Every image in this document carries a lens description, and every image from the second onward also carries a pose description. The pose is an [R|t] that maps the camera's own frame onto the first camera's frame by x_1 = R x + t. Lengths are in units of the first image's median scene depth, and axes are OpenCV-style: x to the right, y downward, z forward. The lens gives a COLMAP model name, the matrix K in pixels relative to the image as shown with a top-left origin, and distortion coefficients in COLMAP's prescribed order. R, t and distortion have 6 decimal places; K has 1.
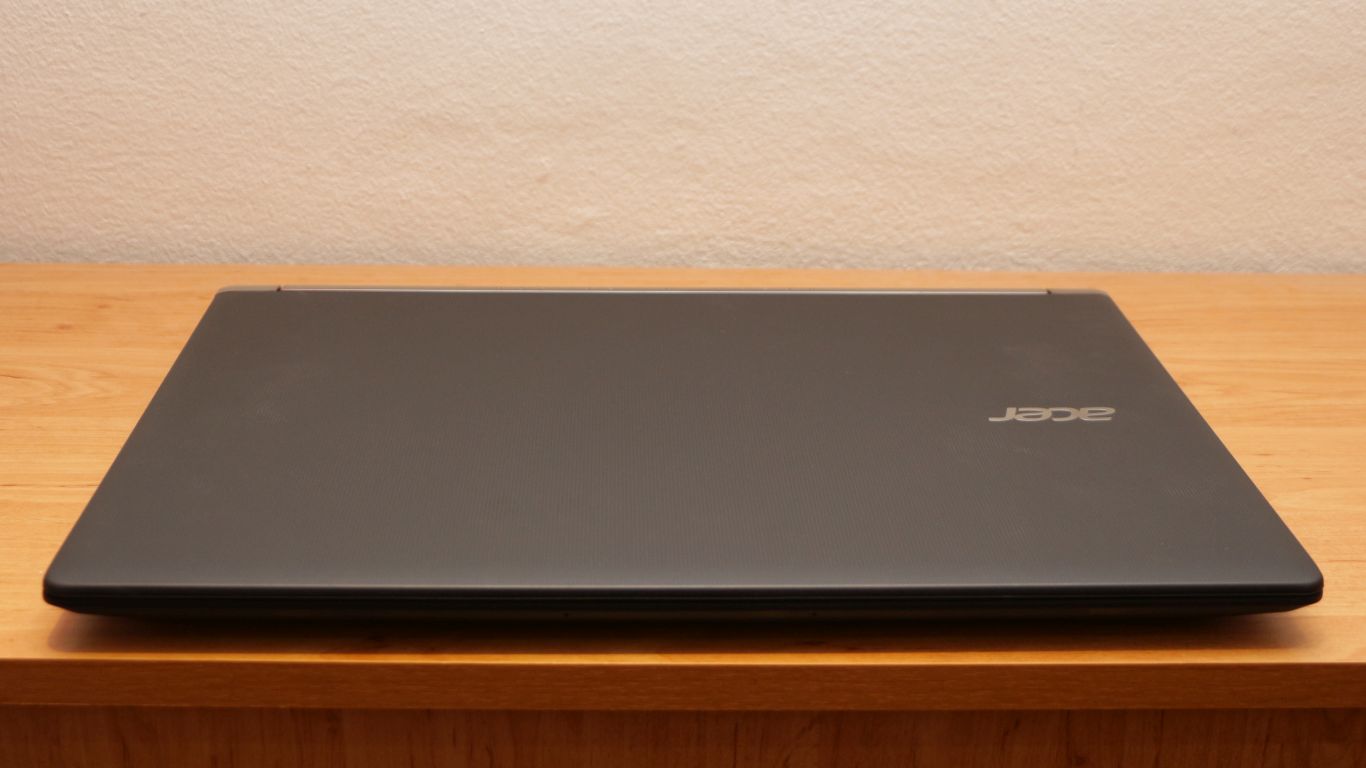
lens RADIAL K [[1715.6, 0, 665.0], [0, 1715.6, 434.8], [0, 0, 1]] dist [-0.106810, 0.221386]
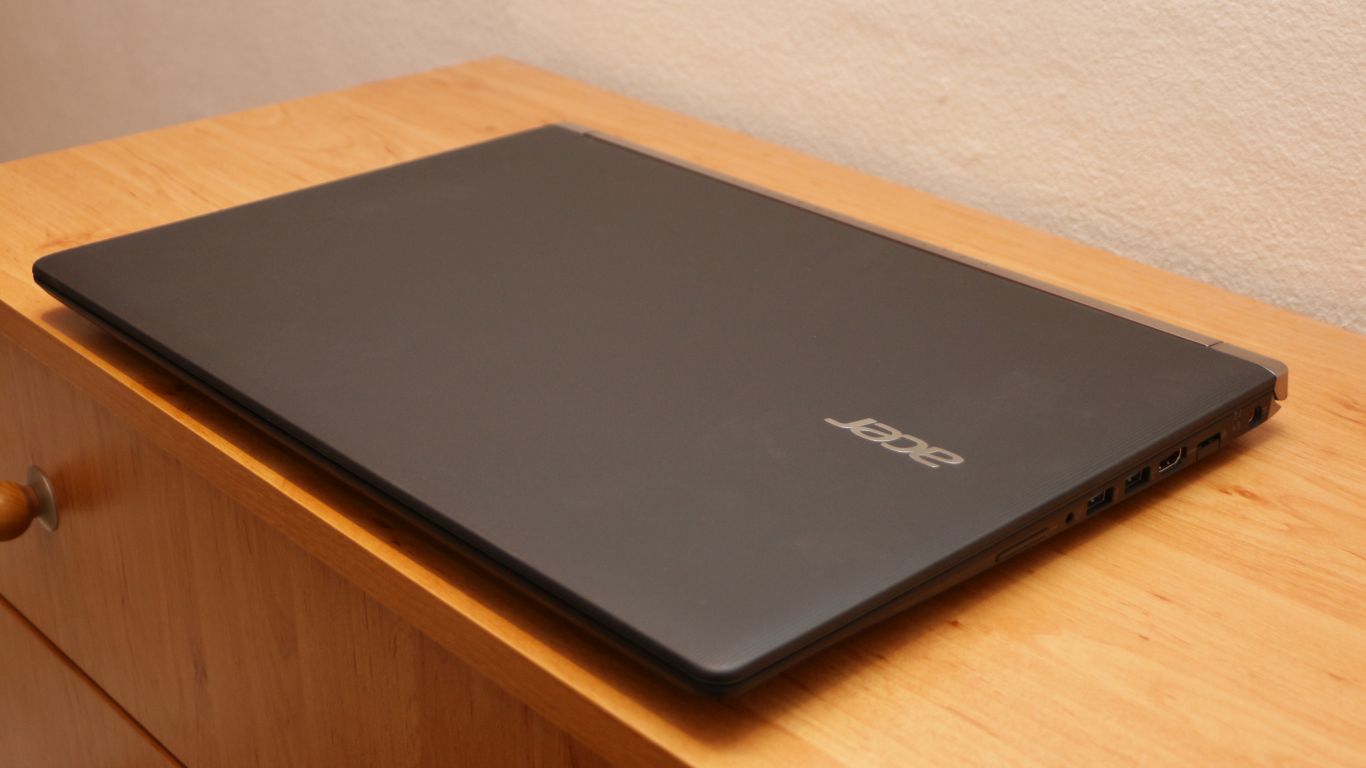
lens RADIAL K [[1840.4, 0, 773.2], [0, 1840.4, 326.1], [0, 0, 1]] dist [-0.075197, 0.111051]
pose [[0.687575, 0.280863, -0.669594, 0.577681], [-0.300179, 0.949620, 0.090080, -0.095586], [0.661160, 0.139062, 0.737244, 0.215038]]
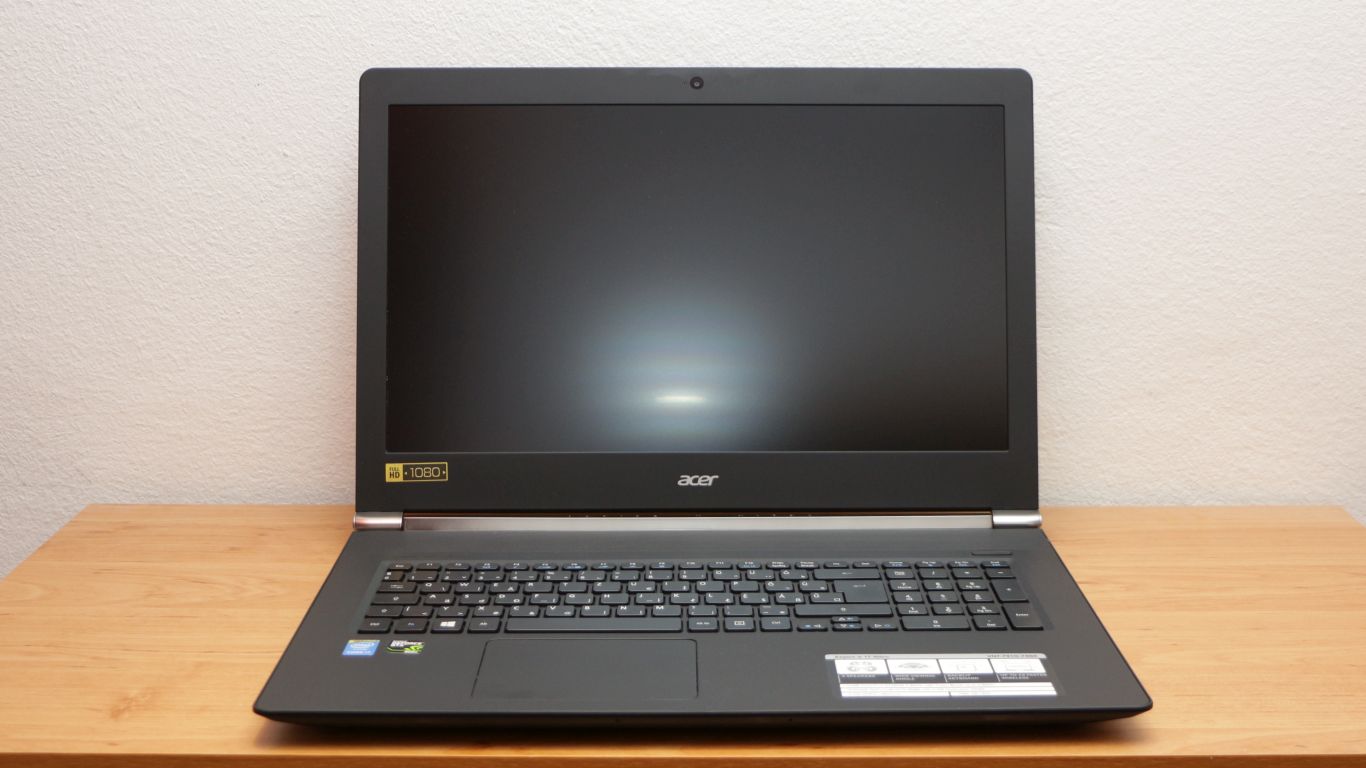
lens RADIAL K [[1765.9, 0, 707.5], [0, 1765.9, 488.9], [0, 0, 1]] dist [-0.053034, 0.019932]
pose [[0.999786, -0.007809, -0.019155, 0.029834], [0.005110, 0.990544, -0.137101, 0.069797], [0.020044, 0.136974, 0.990372, -0.296469]]
